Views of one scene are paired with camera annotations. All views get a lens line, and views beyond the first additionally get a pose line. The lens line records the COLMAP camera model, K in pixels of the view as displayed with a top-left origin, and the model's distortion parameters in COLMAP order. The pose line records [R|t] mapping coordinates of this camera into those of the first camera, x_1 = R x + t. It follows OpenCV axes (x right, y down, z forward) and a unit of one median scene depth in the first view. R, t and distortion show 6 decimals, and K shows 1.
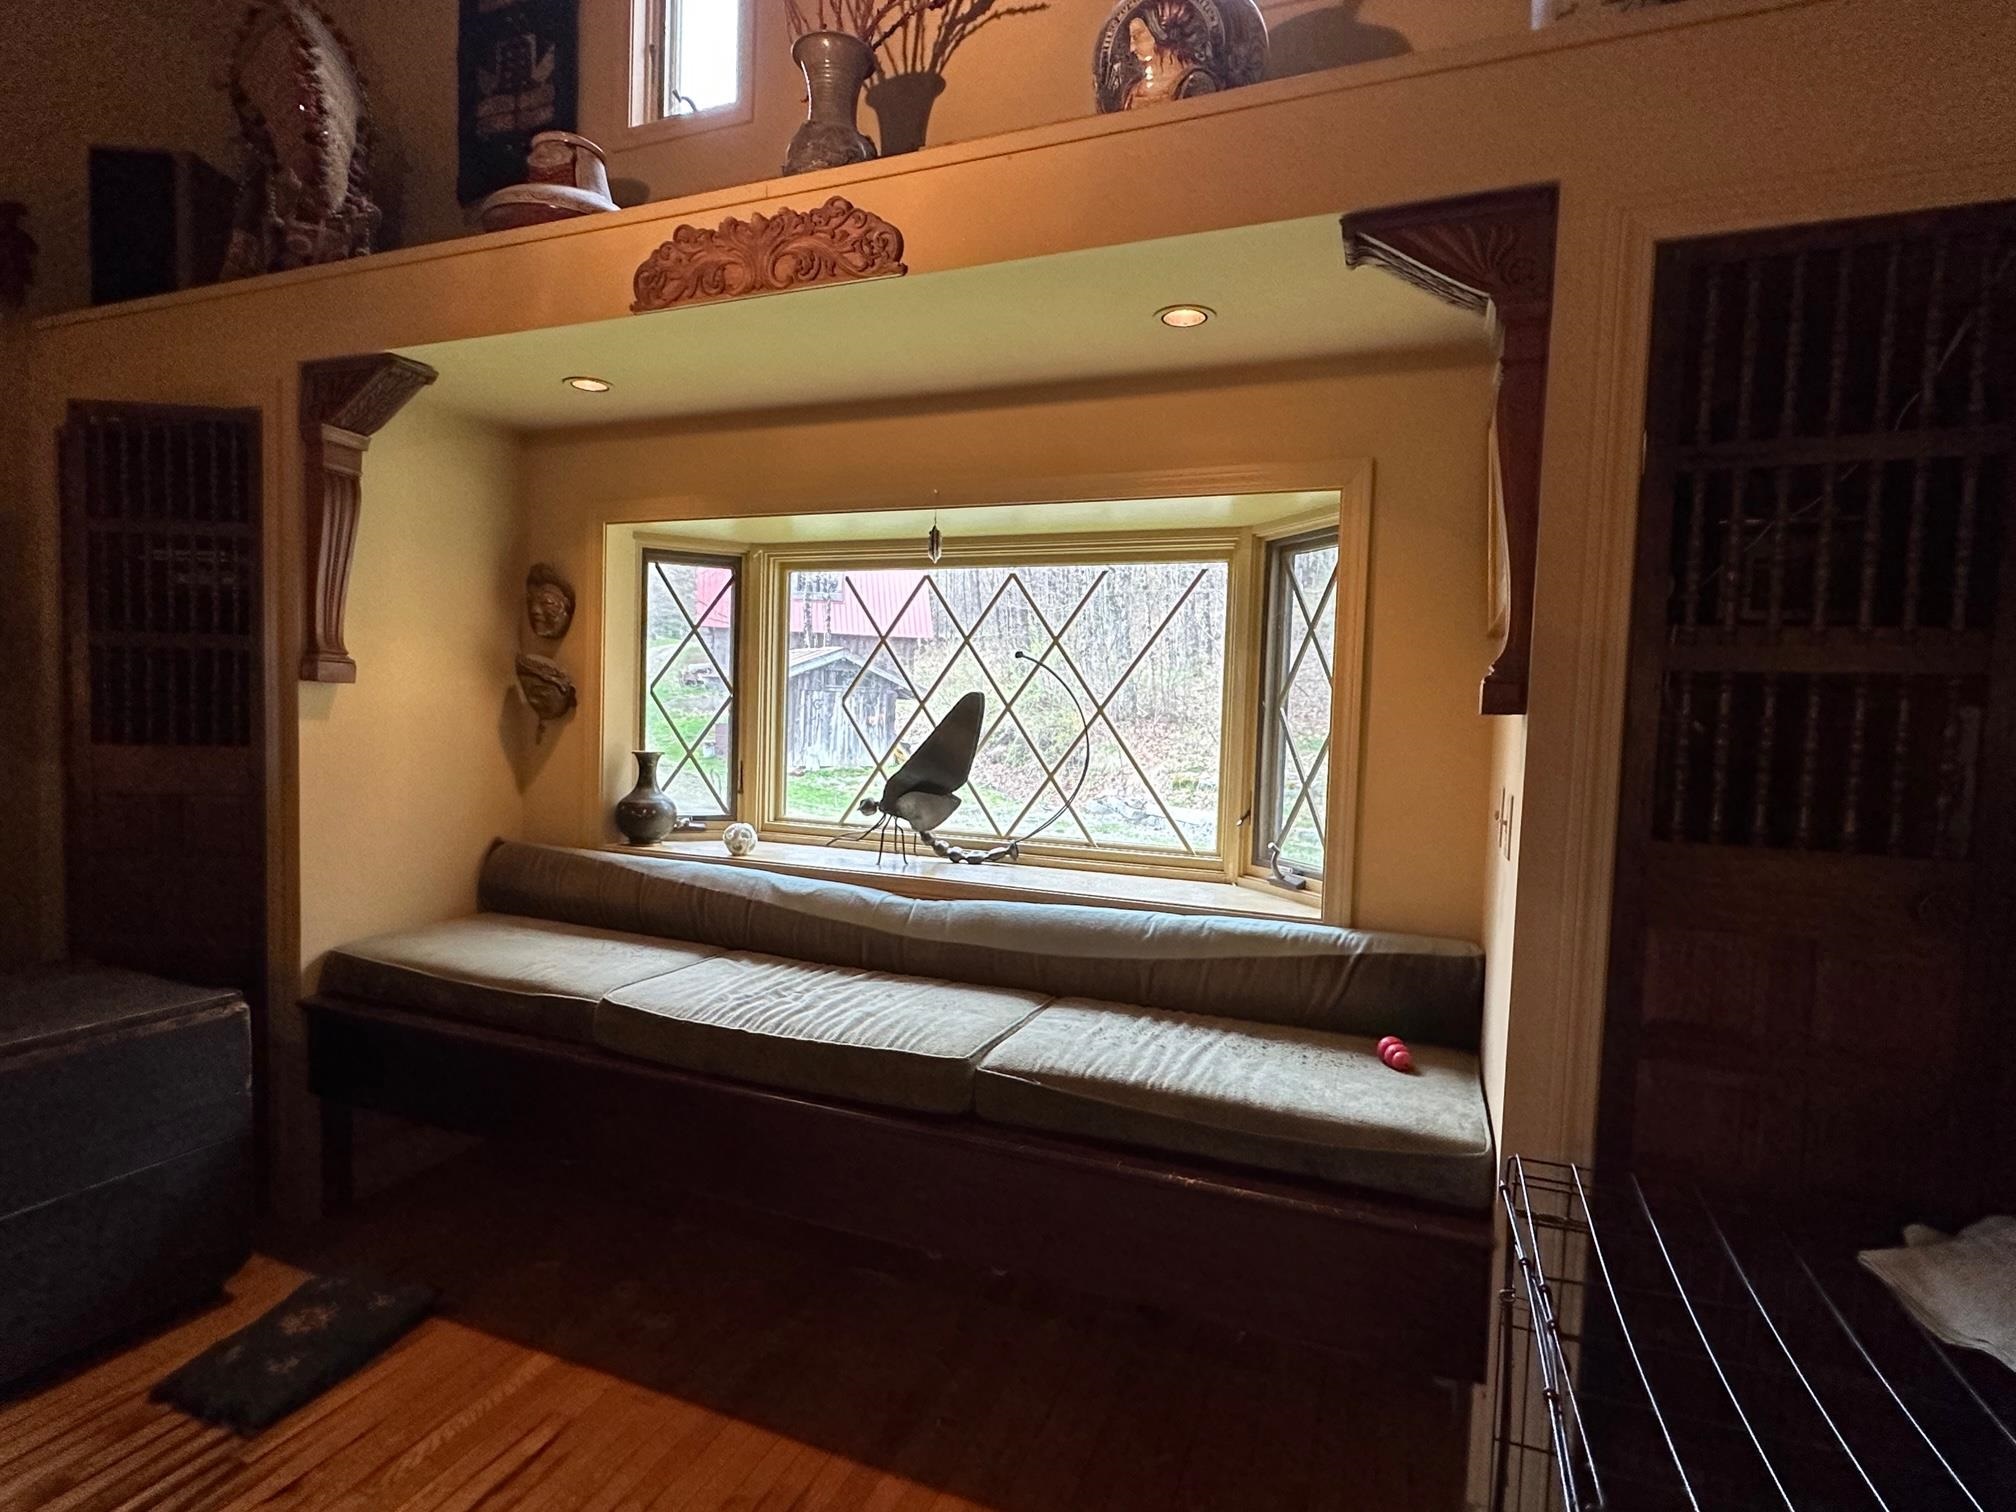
lens RADIAL K [[1049.5, 0, 1002.0], [0, 1049.5, 755.5], [0, 0, 1]] dist [-0.001630, -0.000584]
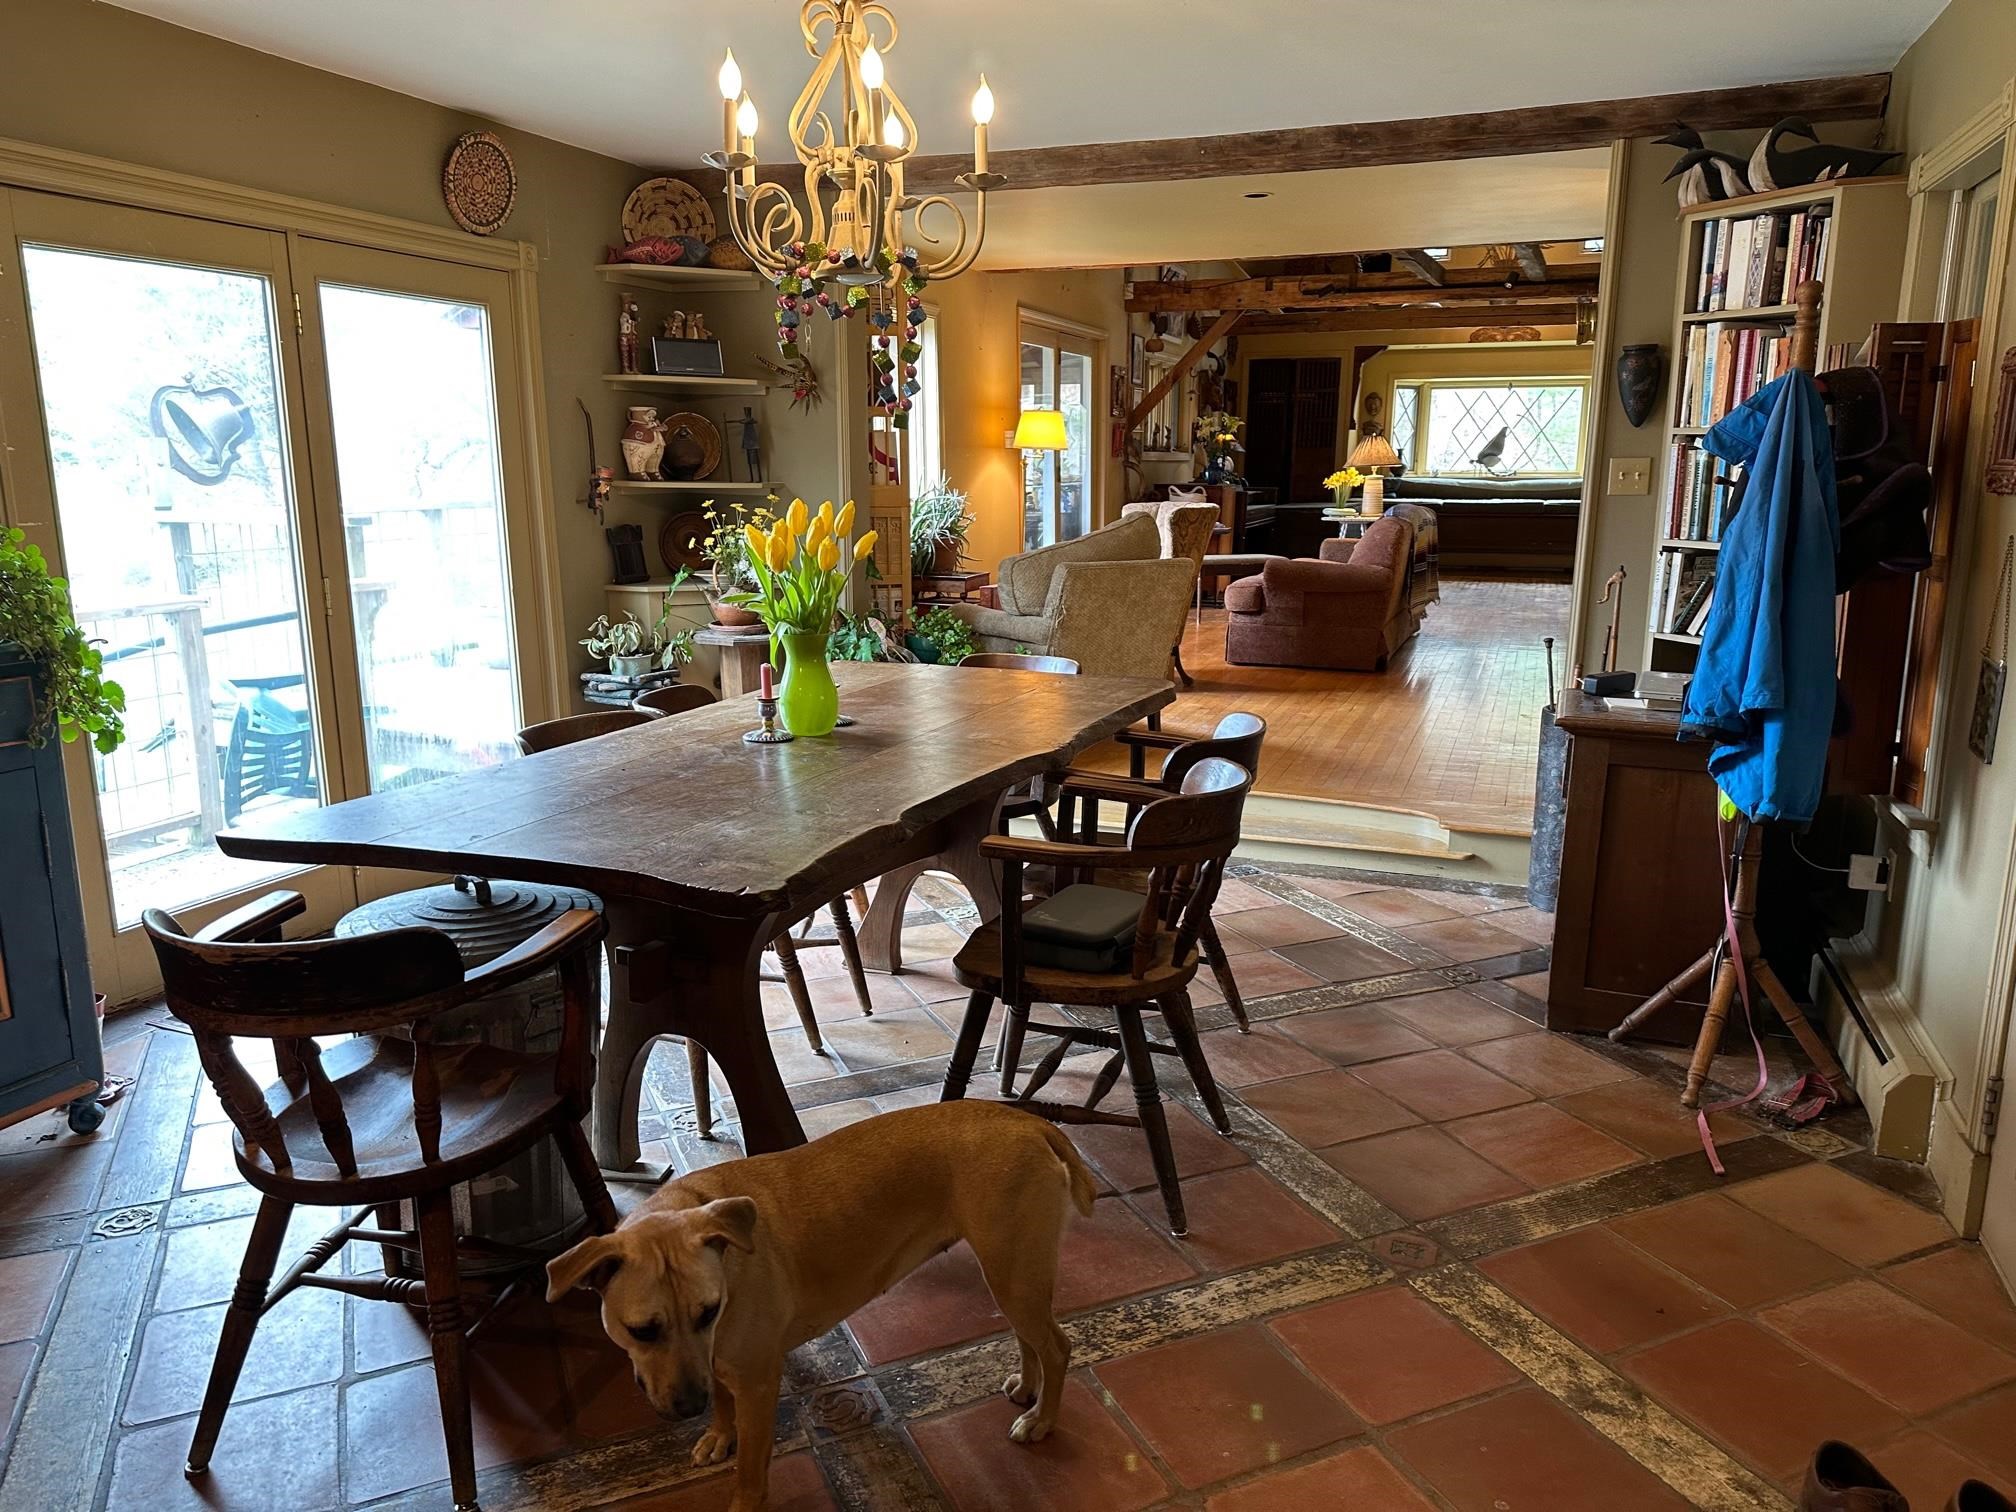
lens RADIAL K [[1435.3, 0, 1002.9], [0, 1435.3, 754.0], [0, 0, 1]] dist [0.108111, -0.000956]
pose [[0.999727, -0.022859, -0.004760, -1.712900], [0.023313, 0.988525, 0.149251, 0.252978], [0.001294, -0.149321, 0.988788, -3.990778]]
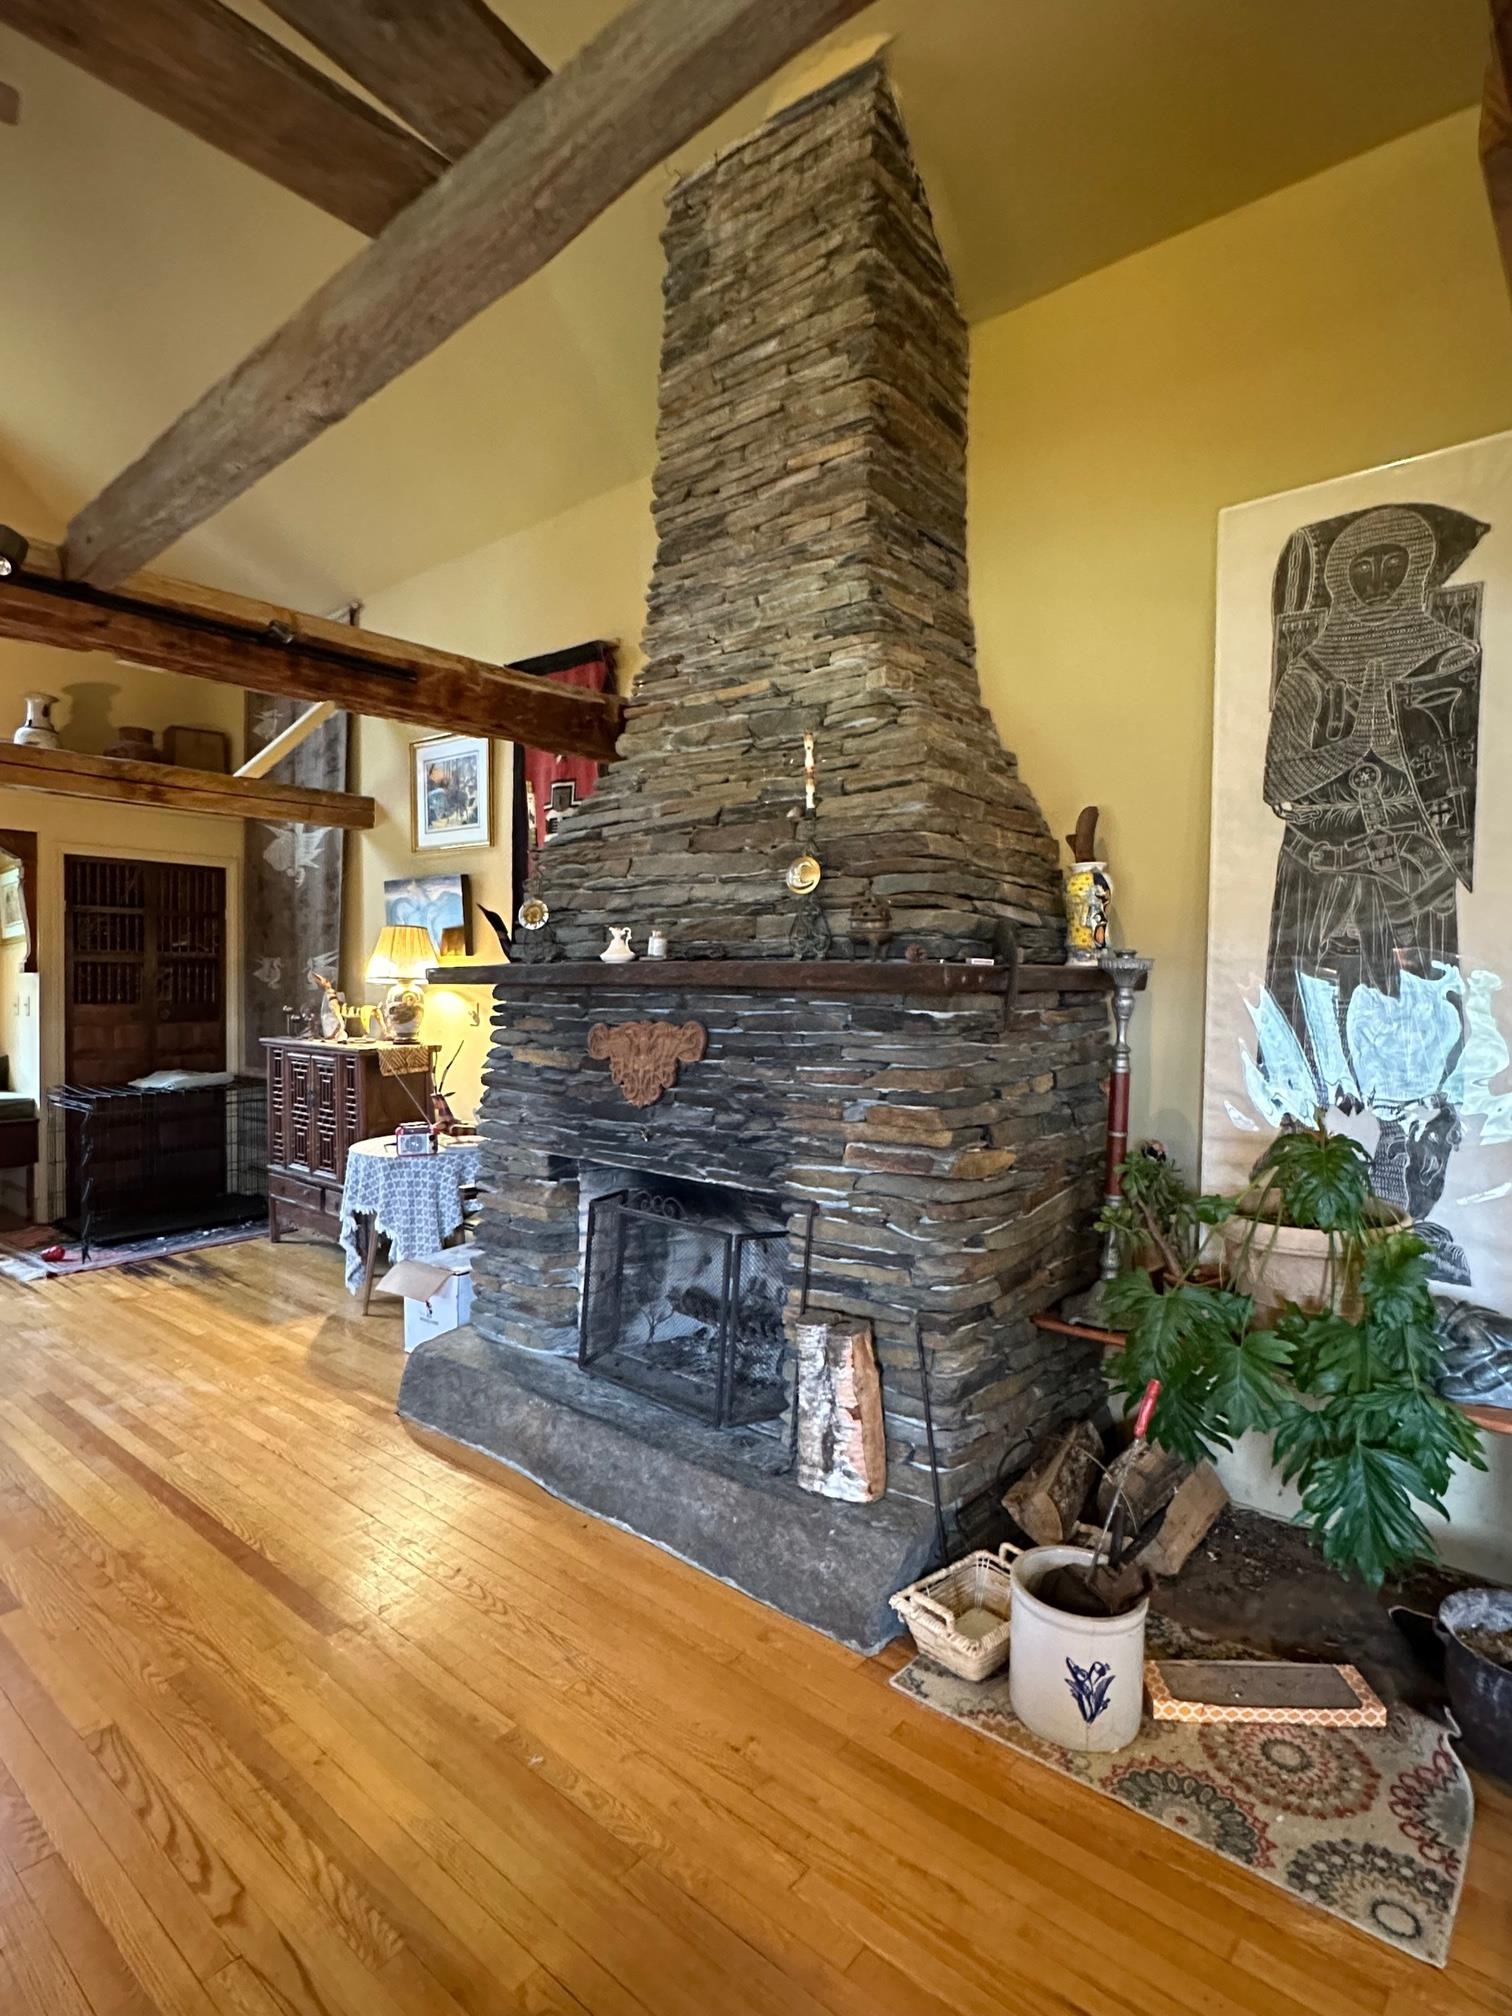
lens RADIAL K [[1049.5, 0, 747.5], [0, 1049.5, 1012.9], [0, 0, 1]] dist [-0.001630, -0.000584]
pose [[0.336980, -0.050990, 0.940130, -1.108576], [0.046953, 0.998200, 0.037309, 0.042397], [-0.940340, 0.031569, 0.338768, -1.349175]]
